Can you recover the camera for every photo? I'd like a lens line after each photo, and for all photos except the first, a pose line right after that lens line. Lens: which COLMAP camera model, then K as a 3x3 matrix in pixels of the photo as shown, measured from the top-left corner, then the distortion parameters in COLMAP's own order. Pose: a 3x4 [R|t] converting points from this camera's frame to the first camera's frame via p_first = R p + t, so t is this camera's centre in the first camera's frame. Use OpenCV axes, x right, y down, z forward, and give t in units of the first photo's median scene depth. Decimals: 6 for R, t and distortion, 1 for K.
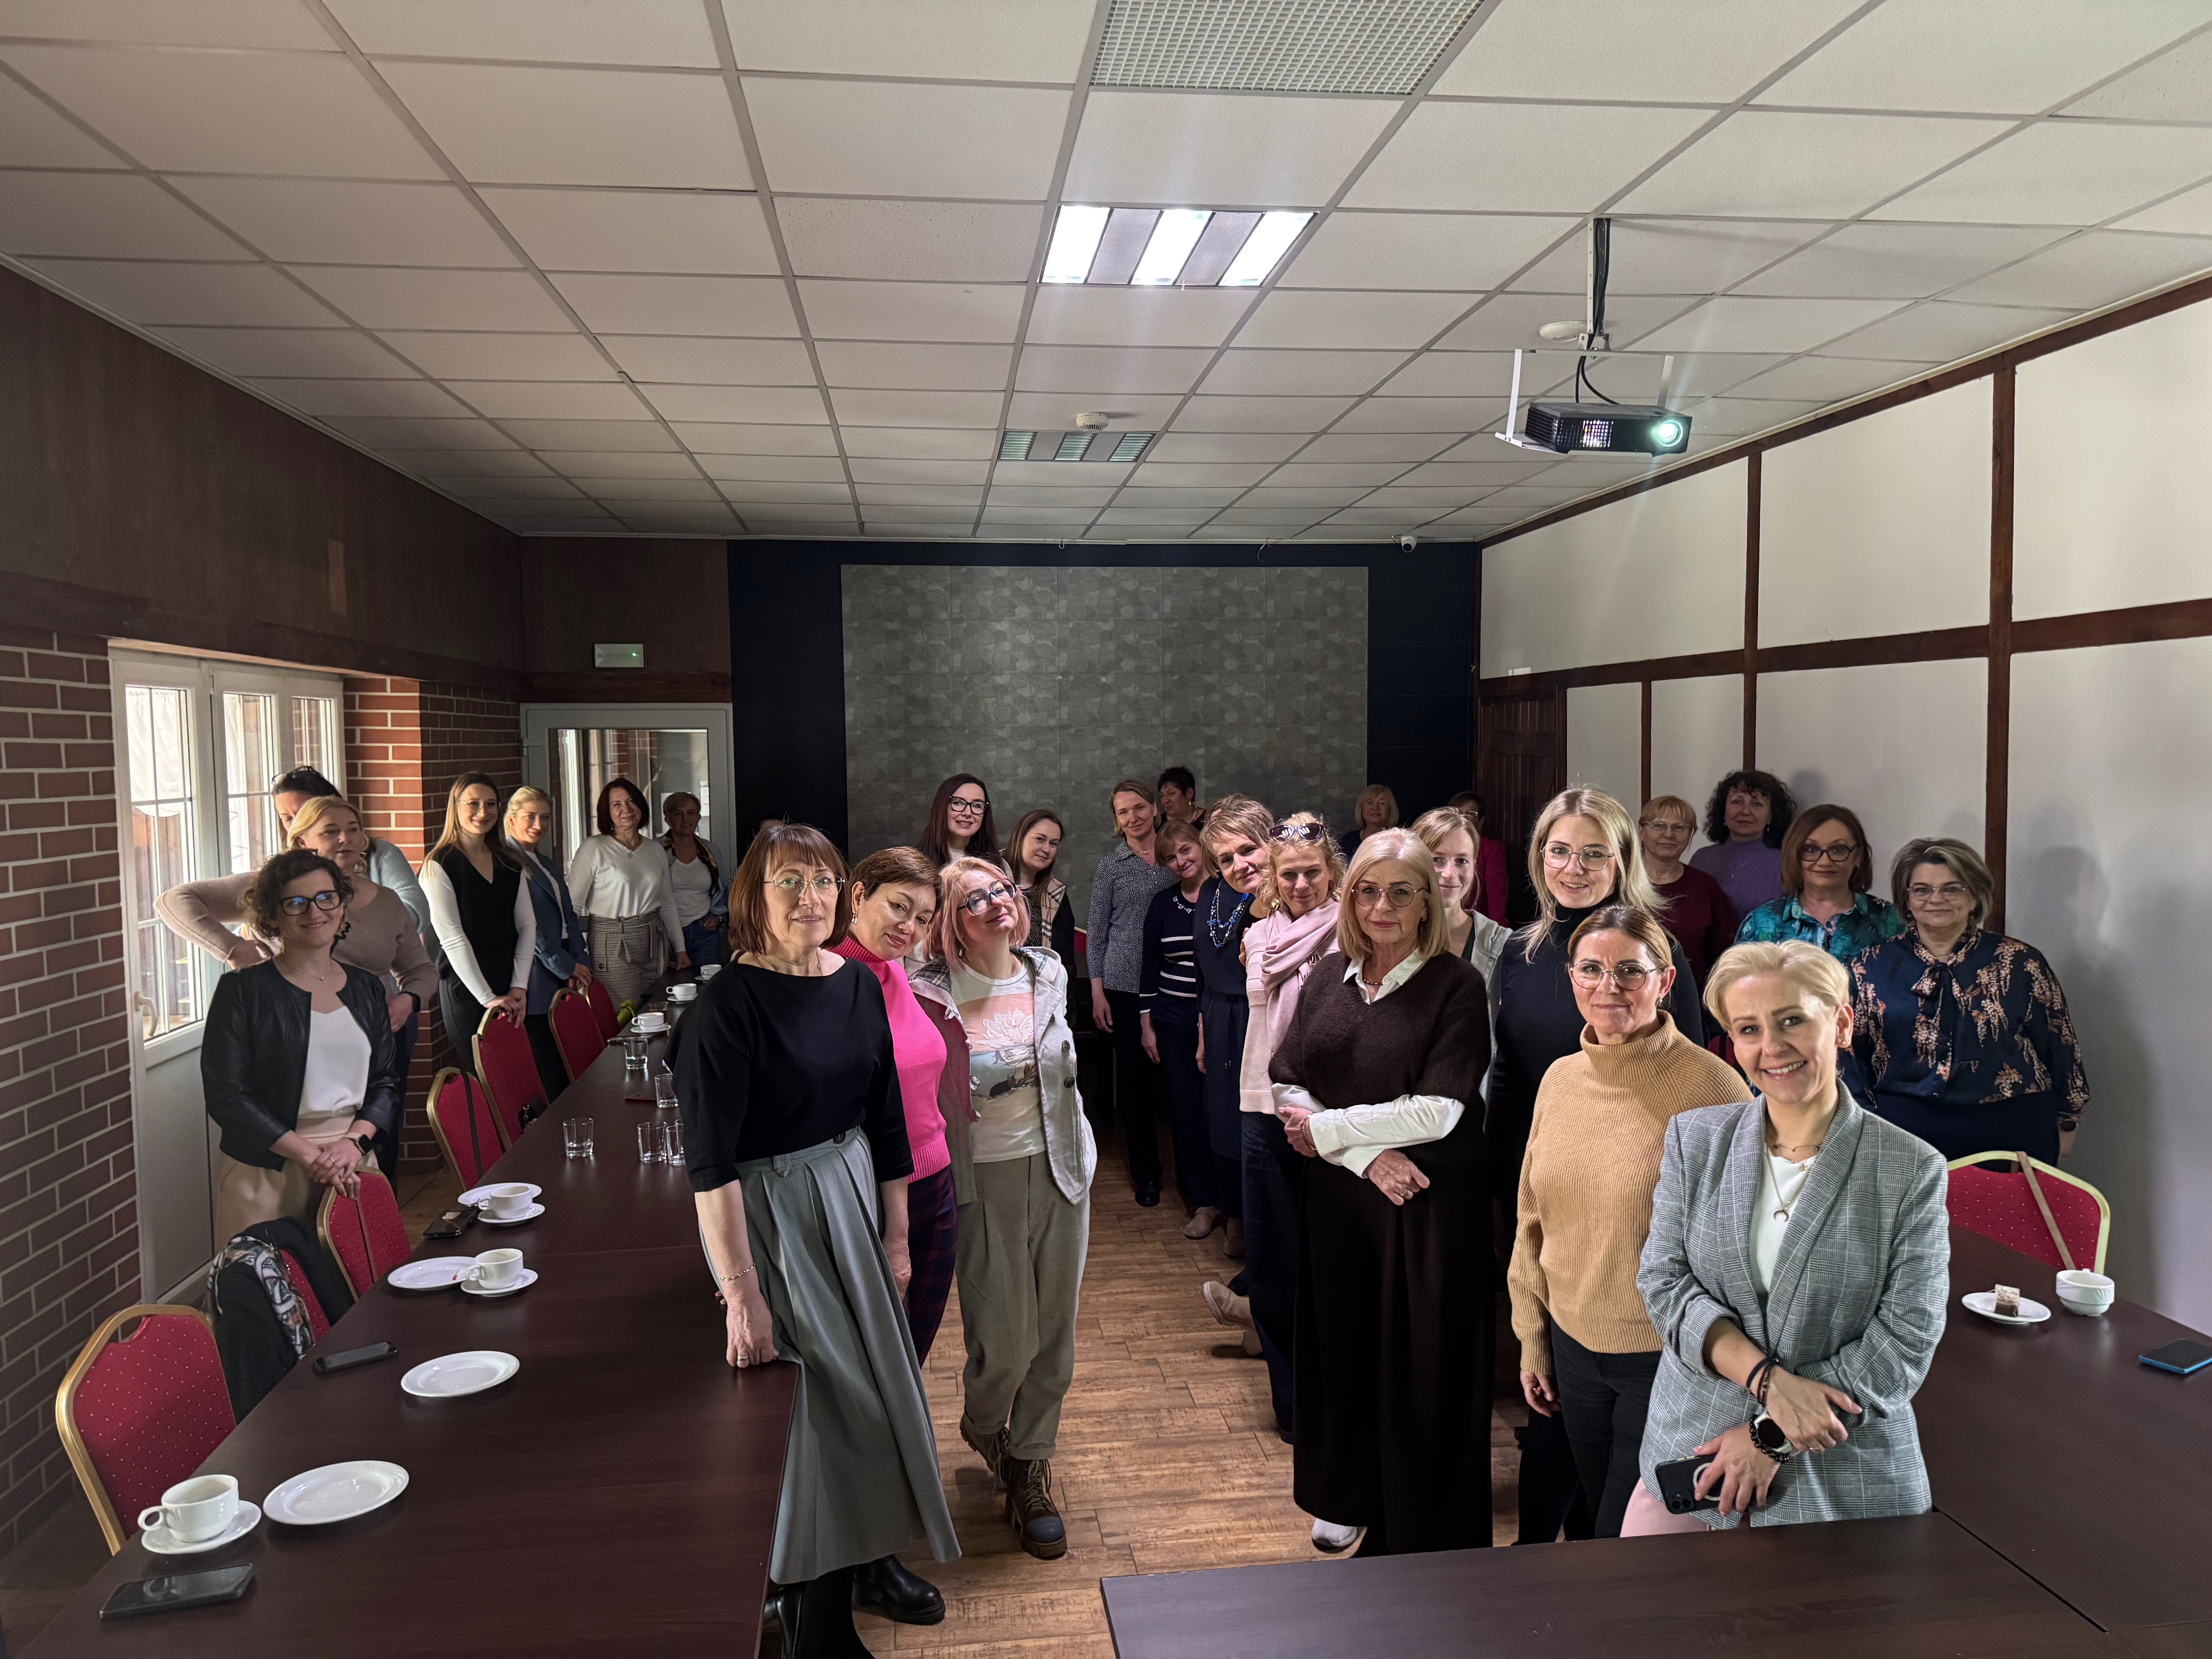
lens RADIAL K [[1587.7, 0, 1109.1], [0, 1587.7, 826.2], [0, 0, 1]] dist [0.022715, -0.020898]
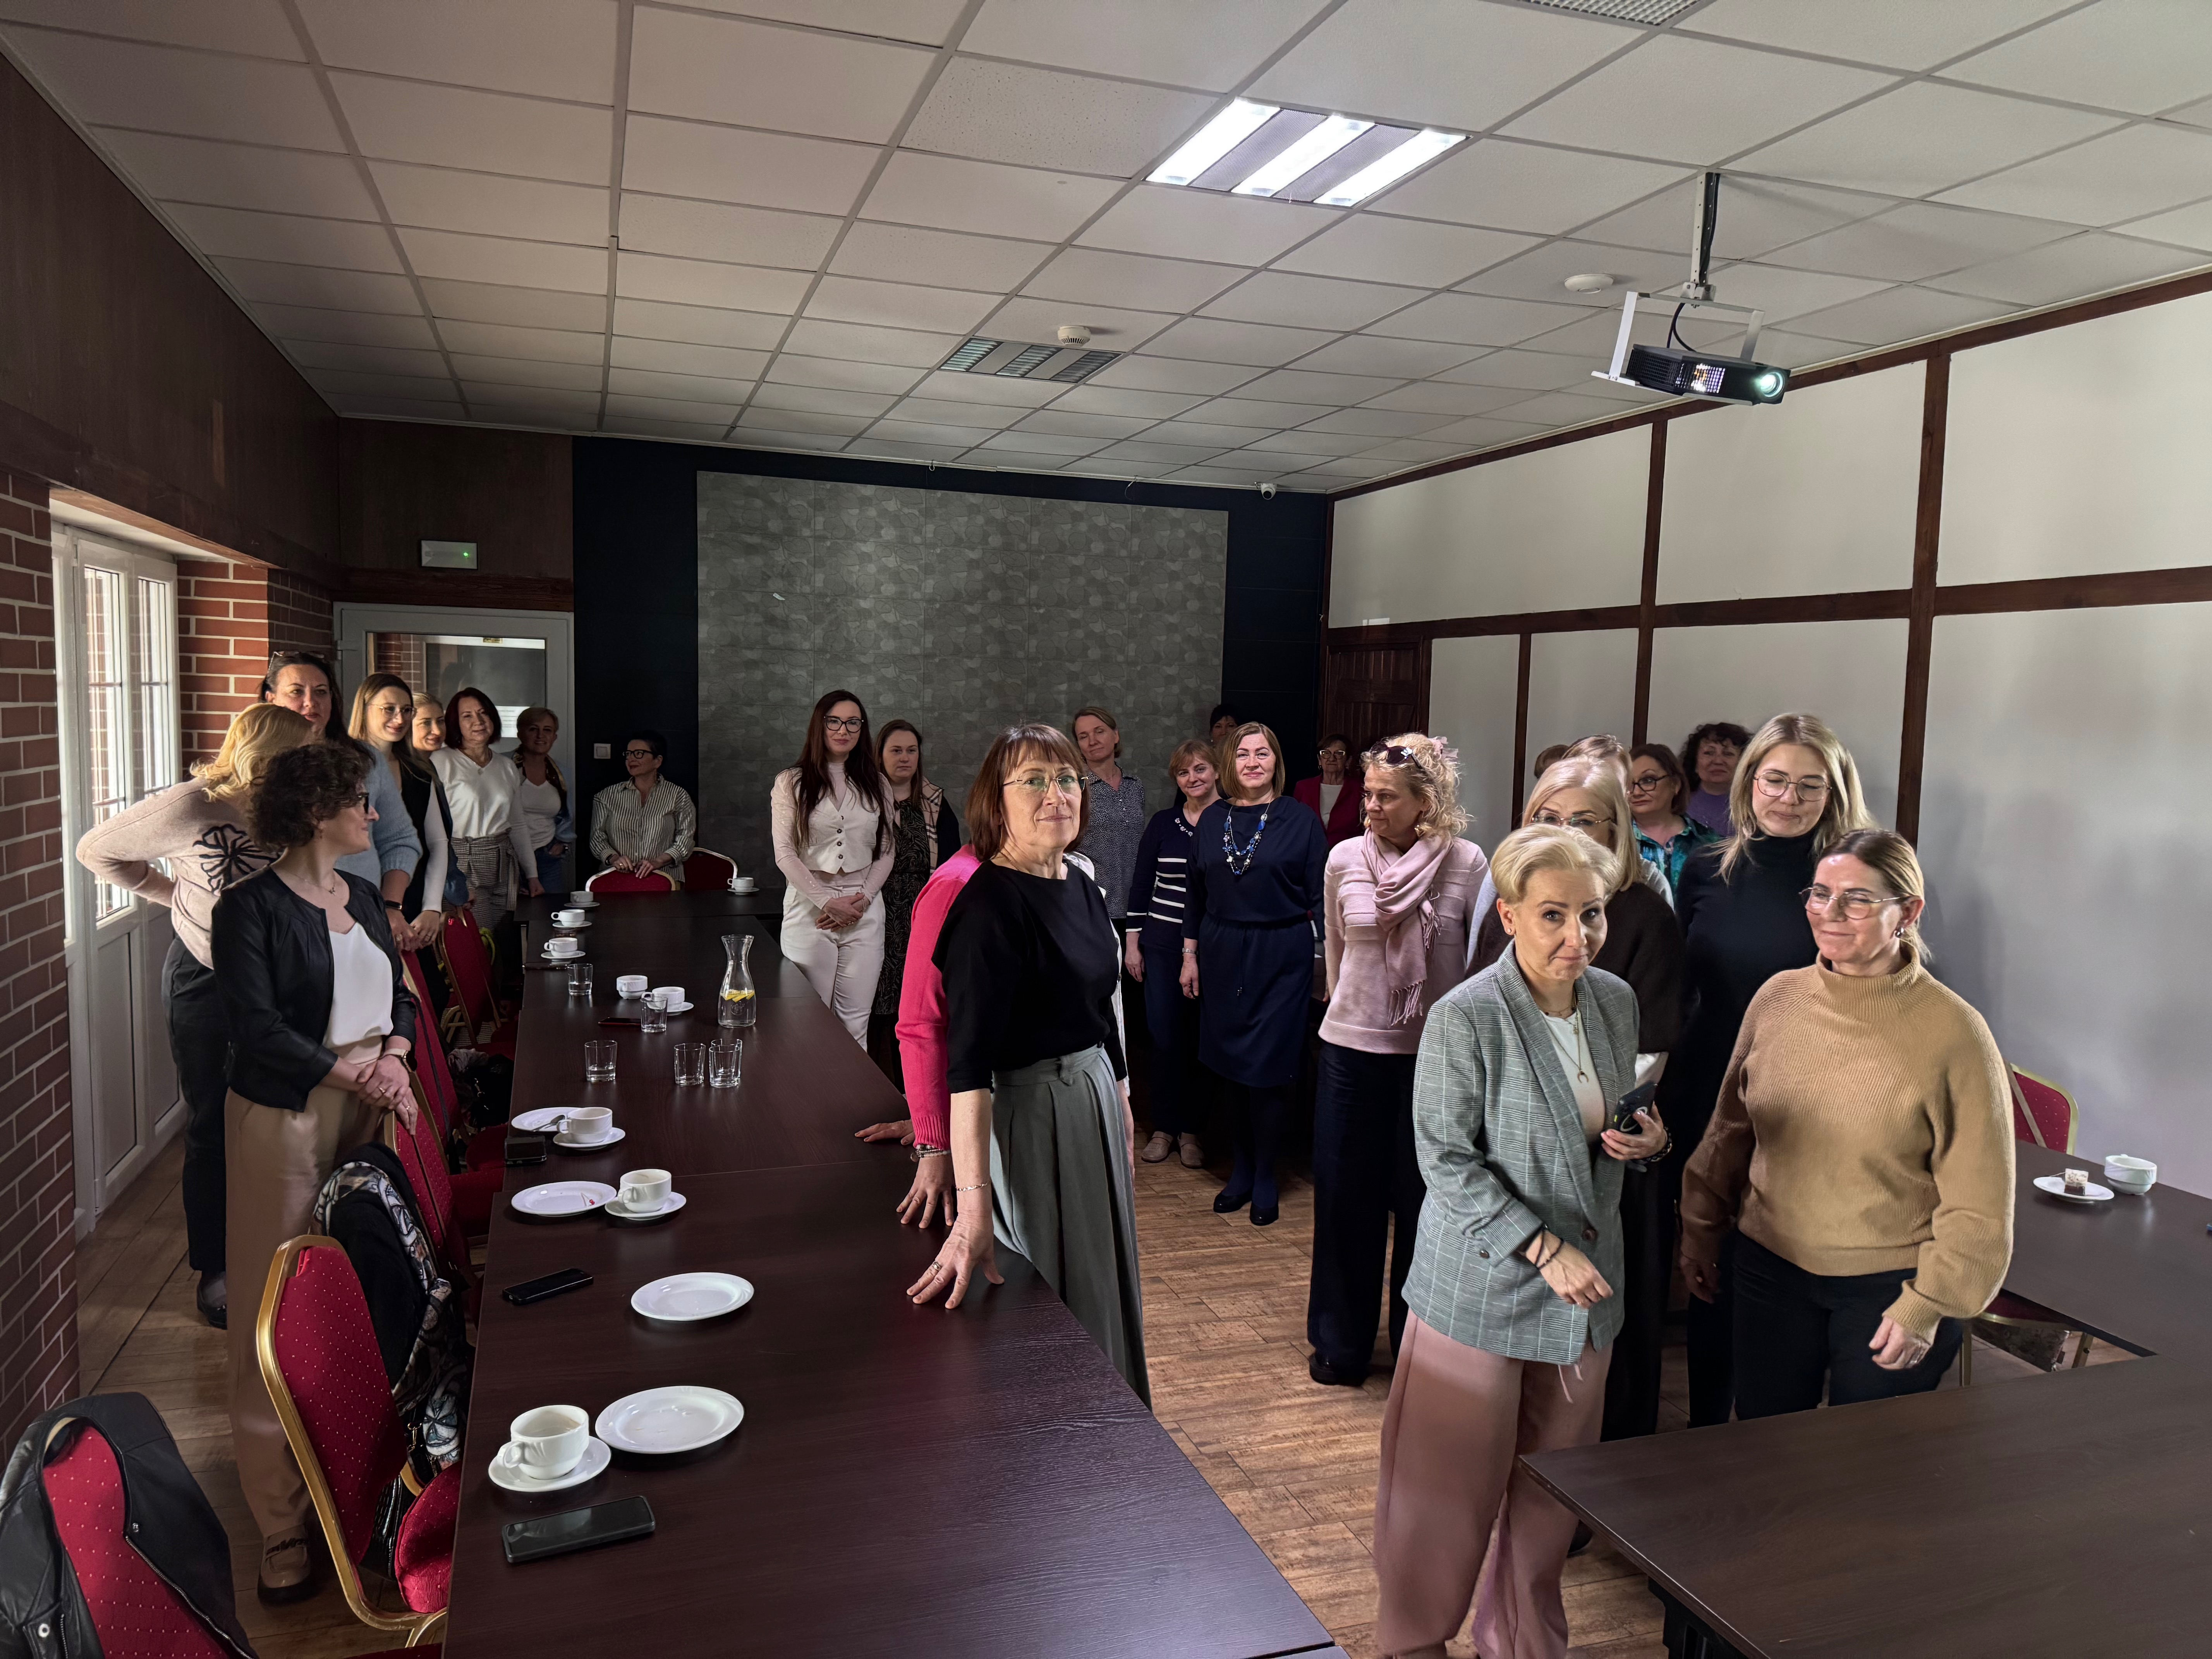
lens RADIAL K [[1587.7, 0, 1090.9], [0, 1587.7, 831.8], [0, 0, 1]] dist [0.022715, -0.020898]
pose [[0.978169, 0.021164, 0.206728, -0.252533], [-0.028235, 0.999111, 0.031316, 0.024781], [-0.205882, -0.036469, 0.977897, 0.037714]]
